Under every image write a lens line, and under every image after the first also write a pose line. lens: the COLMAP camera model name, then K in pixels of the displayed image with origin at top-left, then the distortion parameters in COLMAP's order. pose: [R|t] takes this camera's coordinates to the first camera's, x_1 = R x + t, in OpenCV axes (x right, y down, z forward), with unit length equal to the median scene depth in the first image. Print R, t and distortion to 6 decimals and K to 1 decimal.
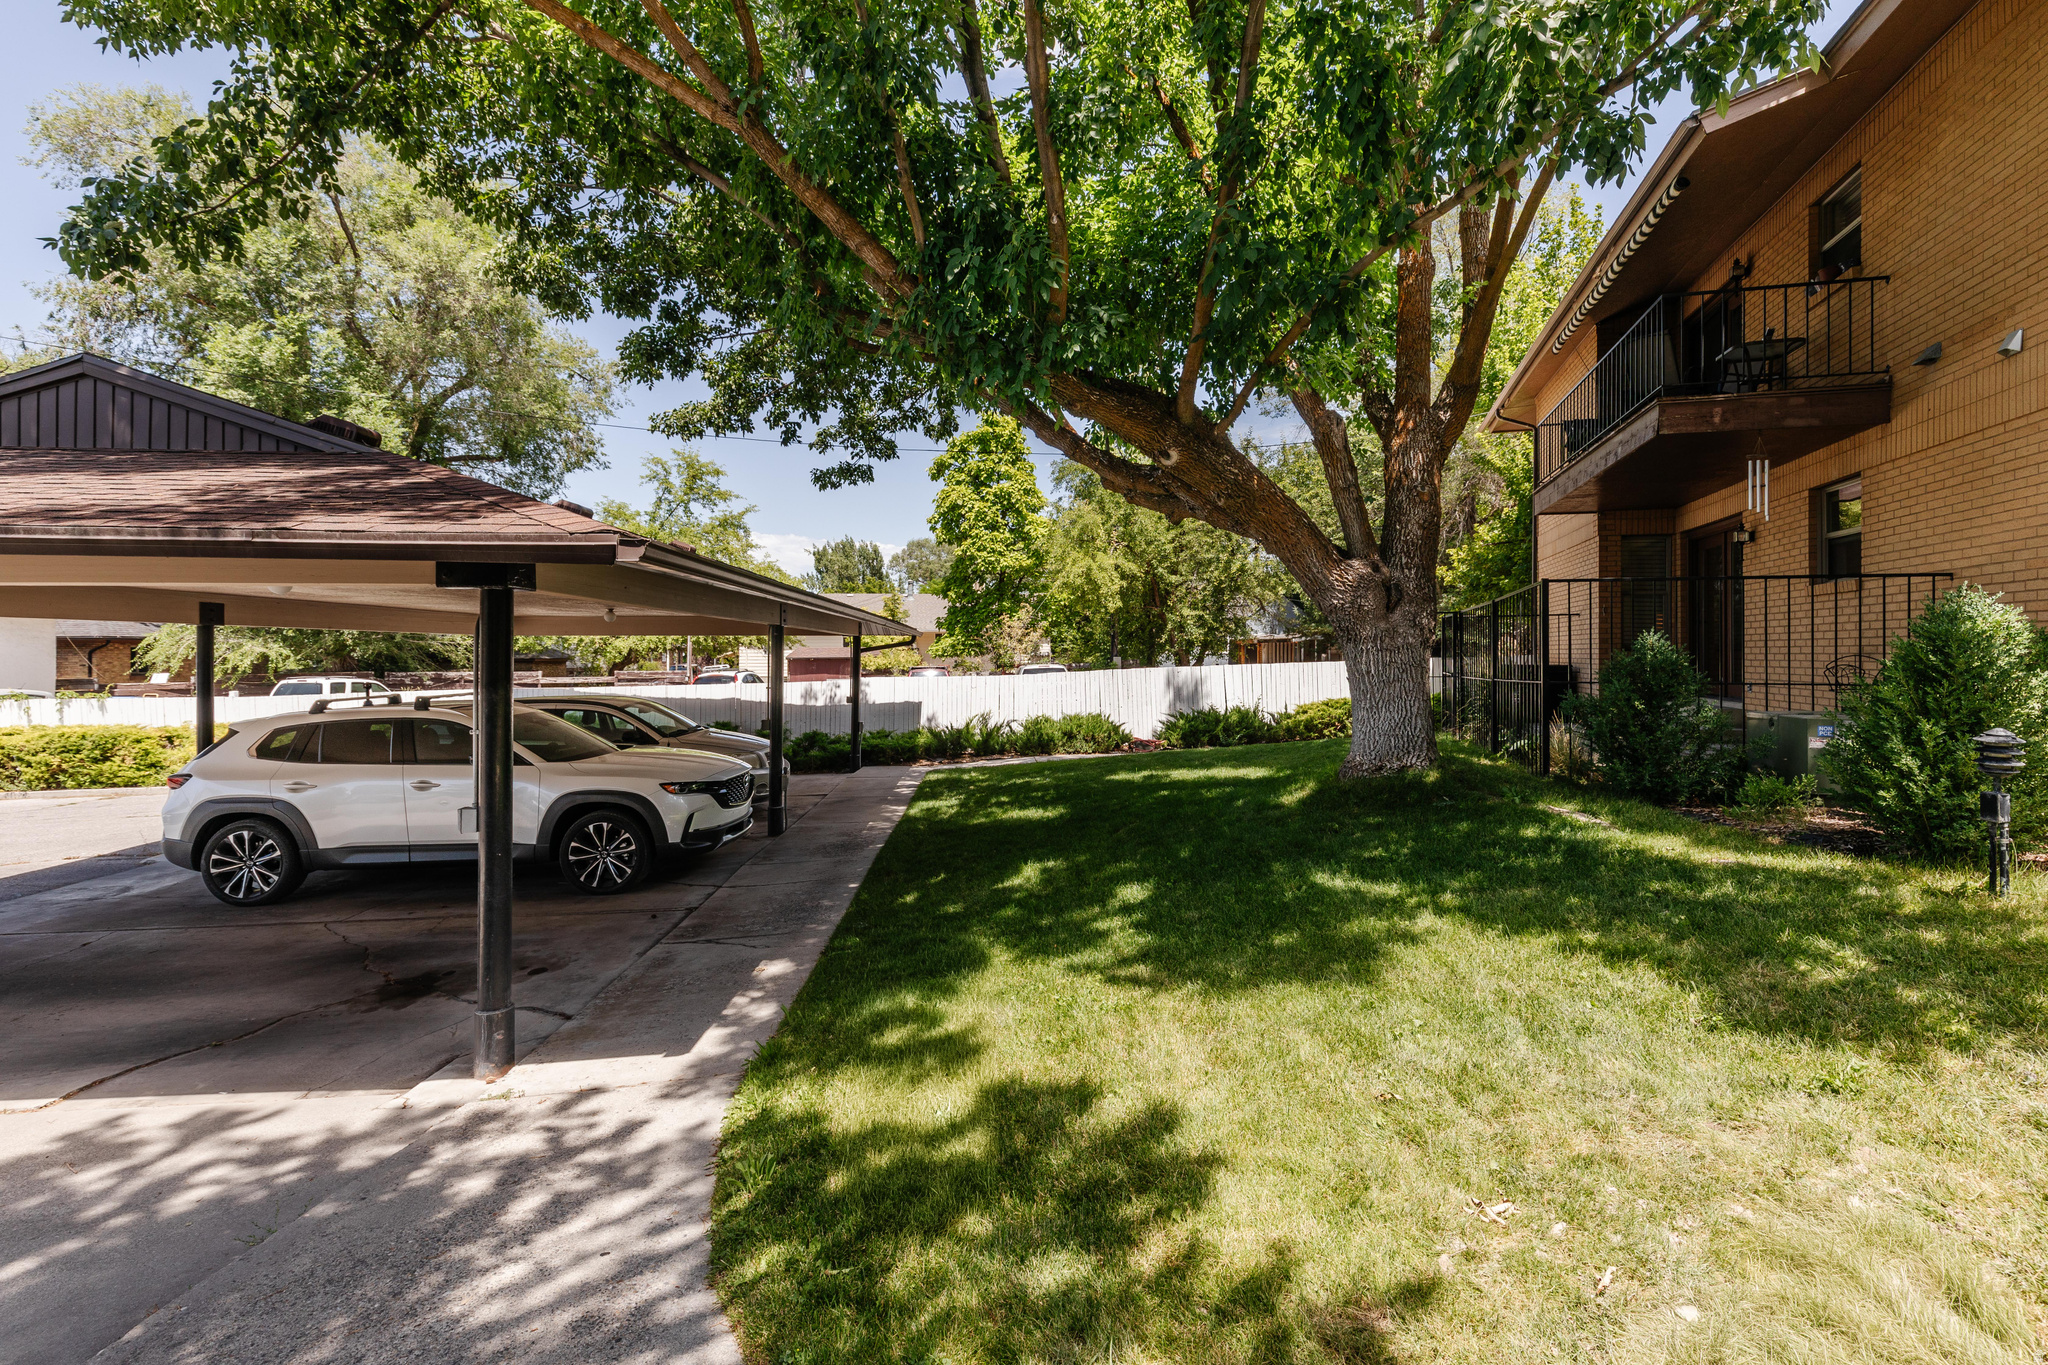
lens RADIAL K [[975.7, 0, 1007.8], [0, 975.7, 658.3], [0, 0, 1]] dist [-0.005534, 0.002098]
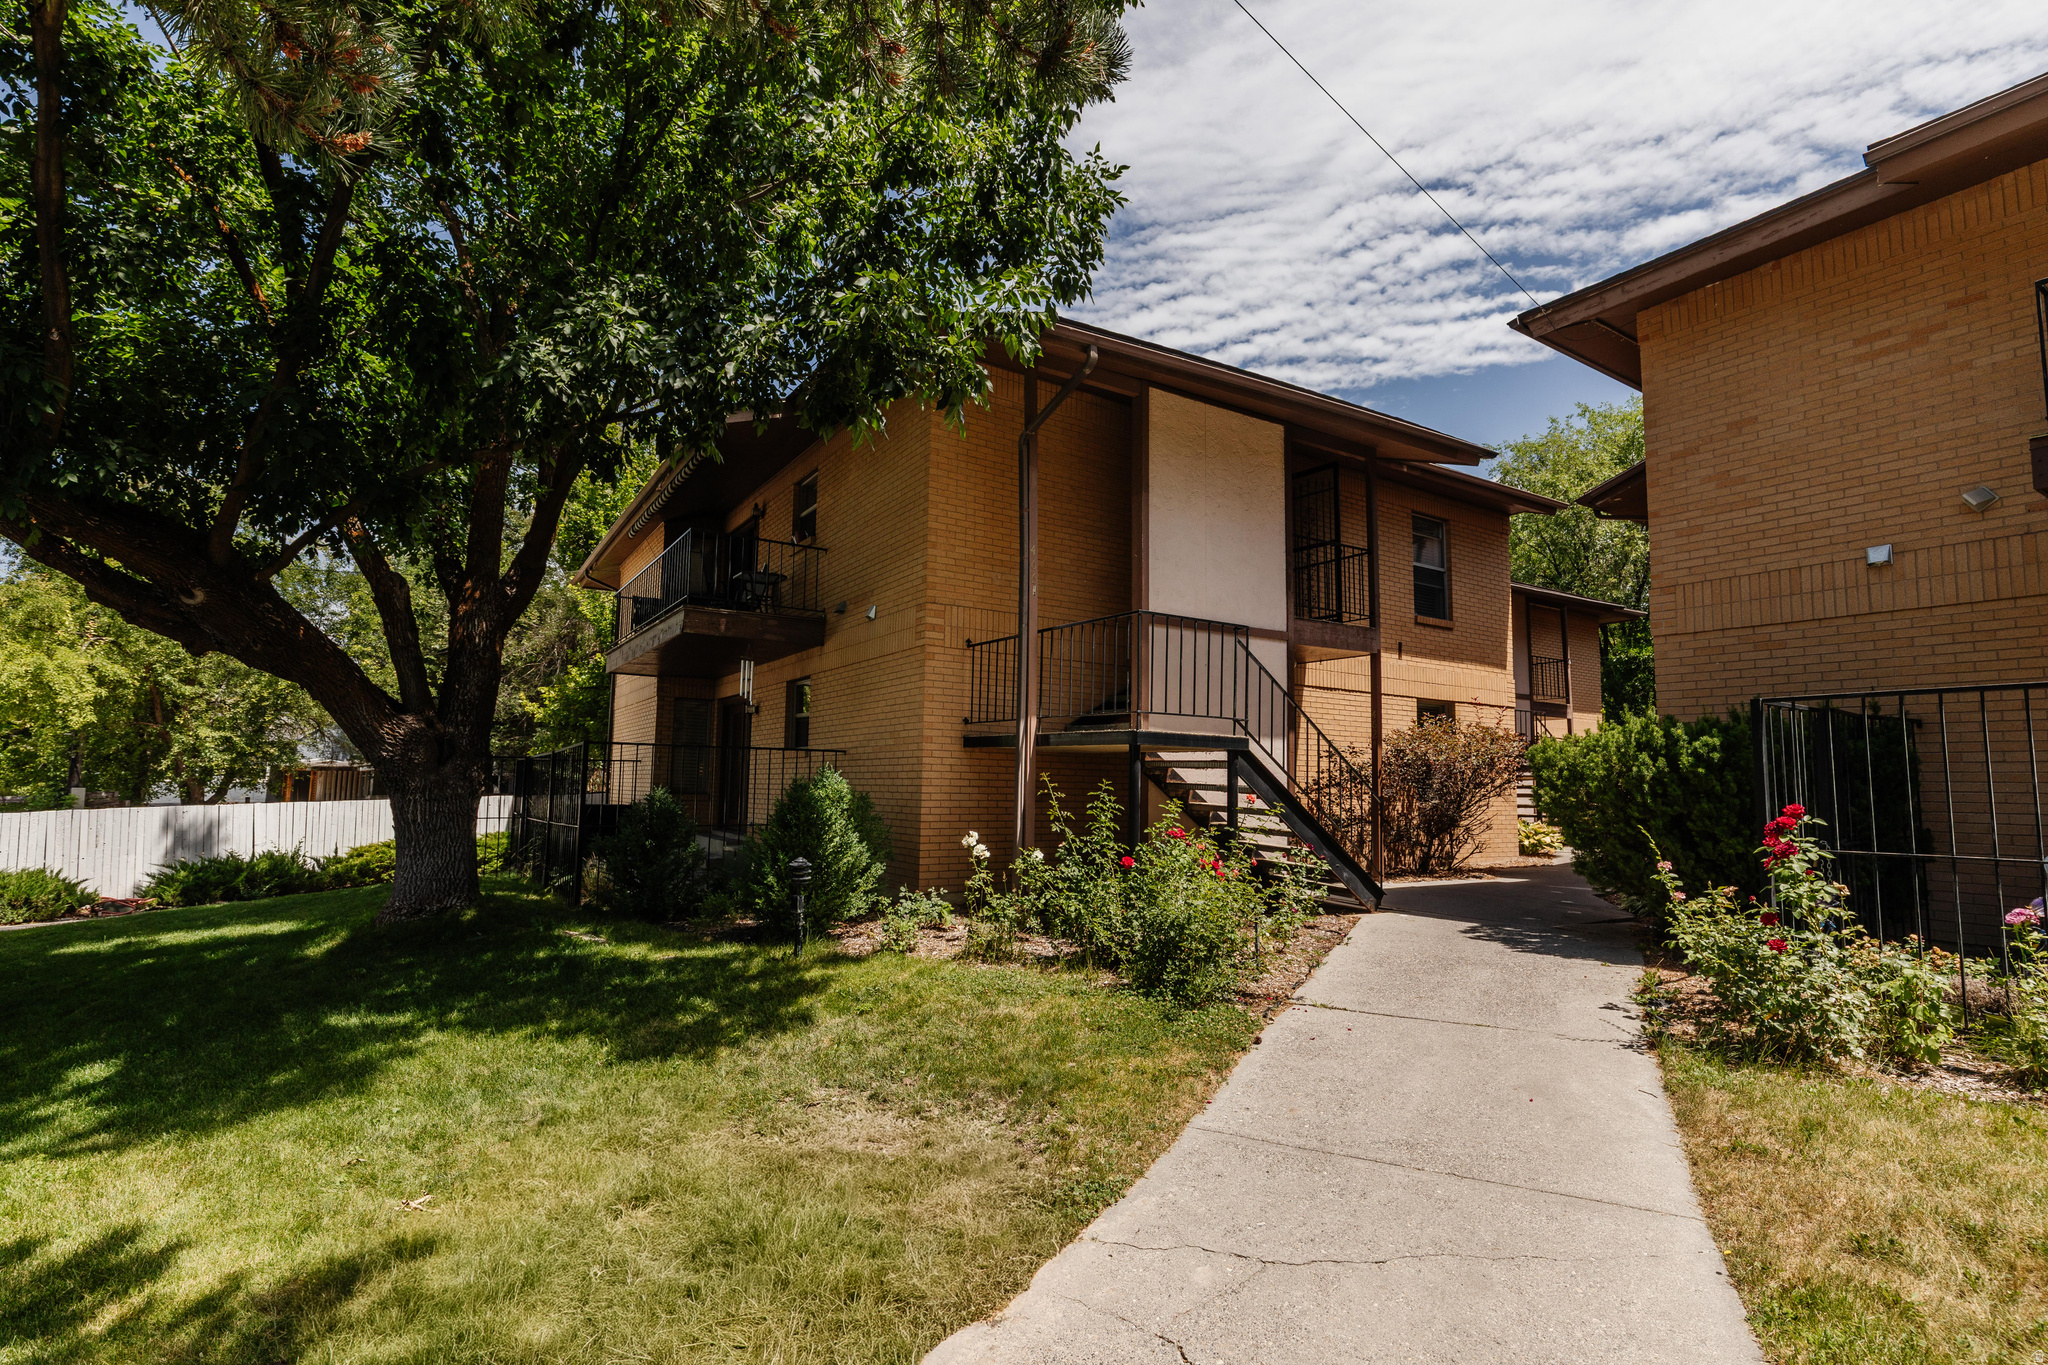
lens RADIAL K [[962.2, 0, 1021.2], [0, 962.2, 698.1], [0, 0, 1]] dist [0.003549, -0.000196]
pose [[0.633725, 0.085975, 0.768766, -0.036586], [-0.011140, 0.994716, -0.102061, -0.021018], [-0.773478, 0.056115, 0.631334, -0.210009]]
